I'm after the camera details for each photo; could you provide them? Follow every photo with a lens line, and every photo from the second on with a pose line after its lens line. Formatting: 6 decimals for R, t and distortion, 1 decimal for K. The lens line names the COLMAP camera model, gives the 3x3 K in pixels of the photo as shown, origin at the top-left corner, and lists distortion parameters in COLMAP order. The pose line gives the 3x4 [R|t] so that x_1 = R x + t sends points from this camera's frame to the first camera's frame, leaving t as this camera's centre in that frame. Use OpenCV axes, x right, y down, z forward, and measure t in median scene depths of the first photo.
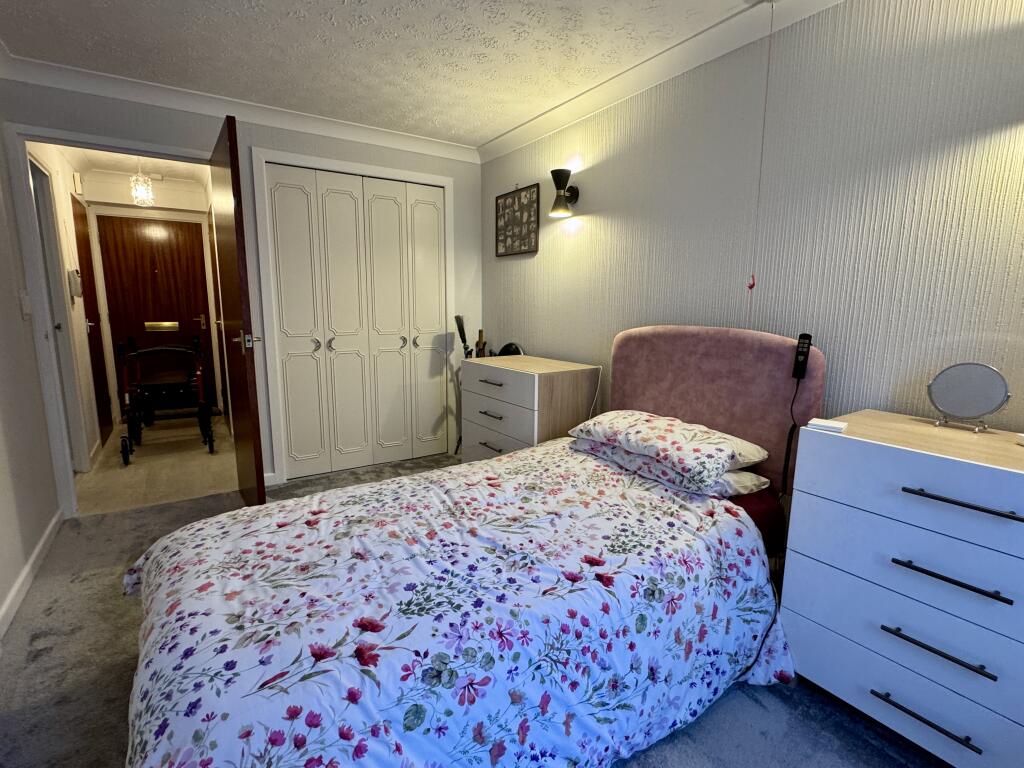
lens RADIAL K [[491.7, 0, 512.0], [0, 491.7, 384.0], [0, 0, 1]] dist [0.001788, 0.000436]
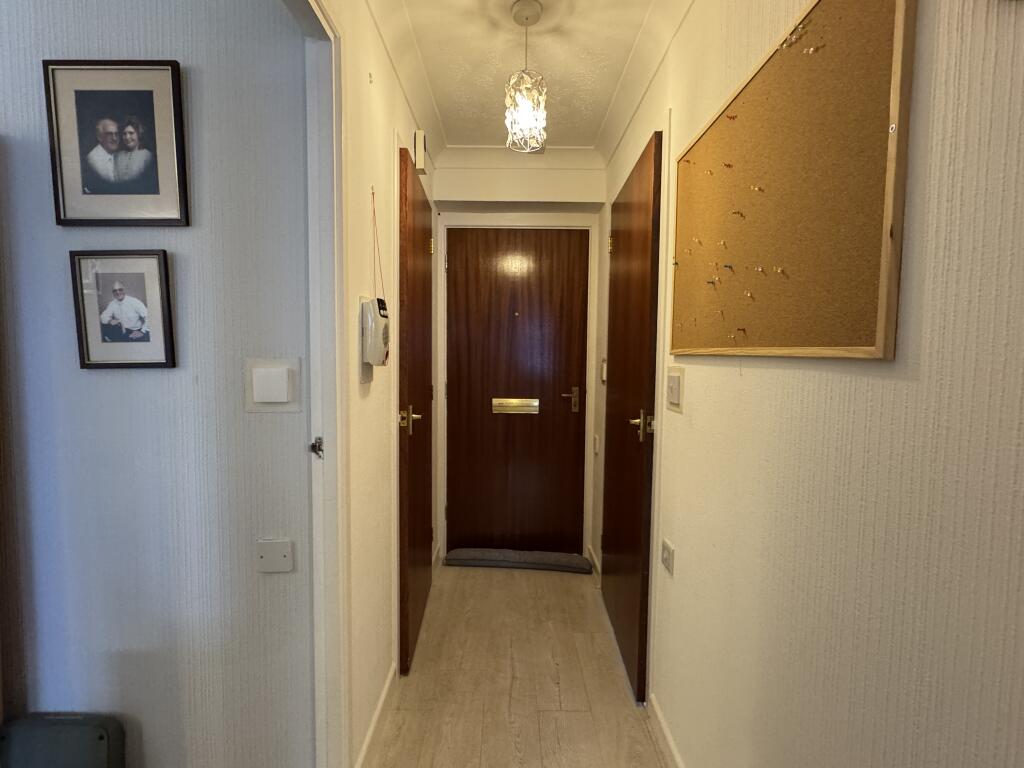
lens RADIAL K [[491.7, 0, 512.0], [0, 491.7, 384.0], [0, 0, 1]] dist [0.001788, 0.000436]
pose [[0.837646, 0.029031, -0.545442, -0.394517], [-0.090556, 0.992148, -0.086262, -0.092202], [0.538655, 0.121651, 0.833698, 0.504730]]
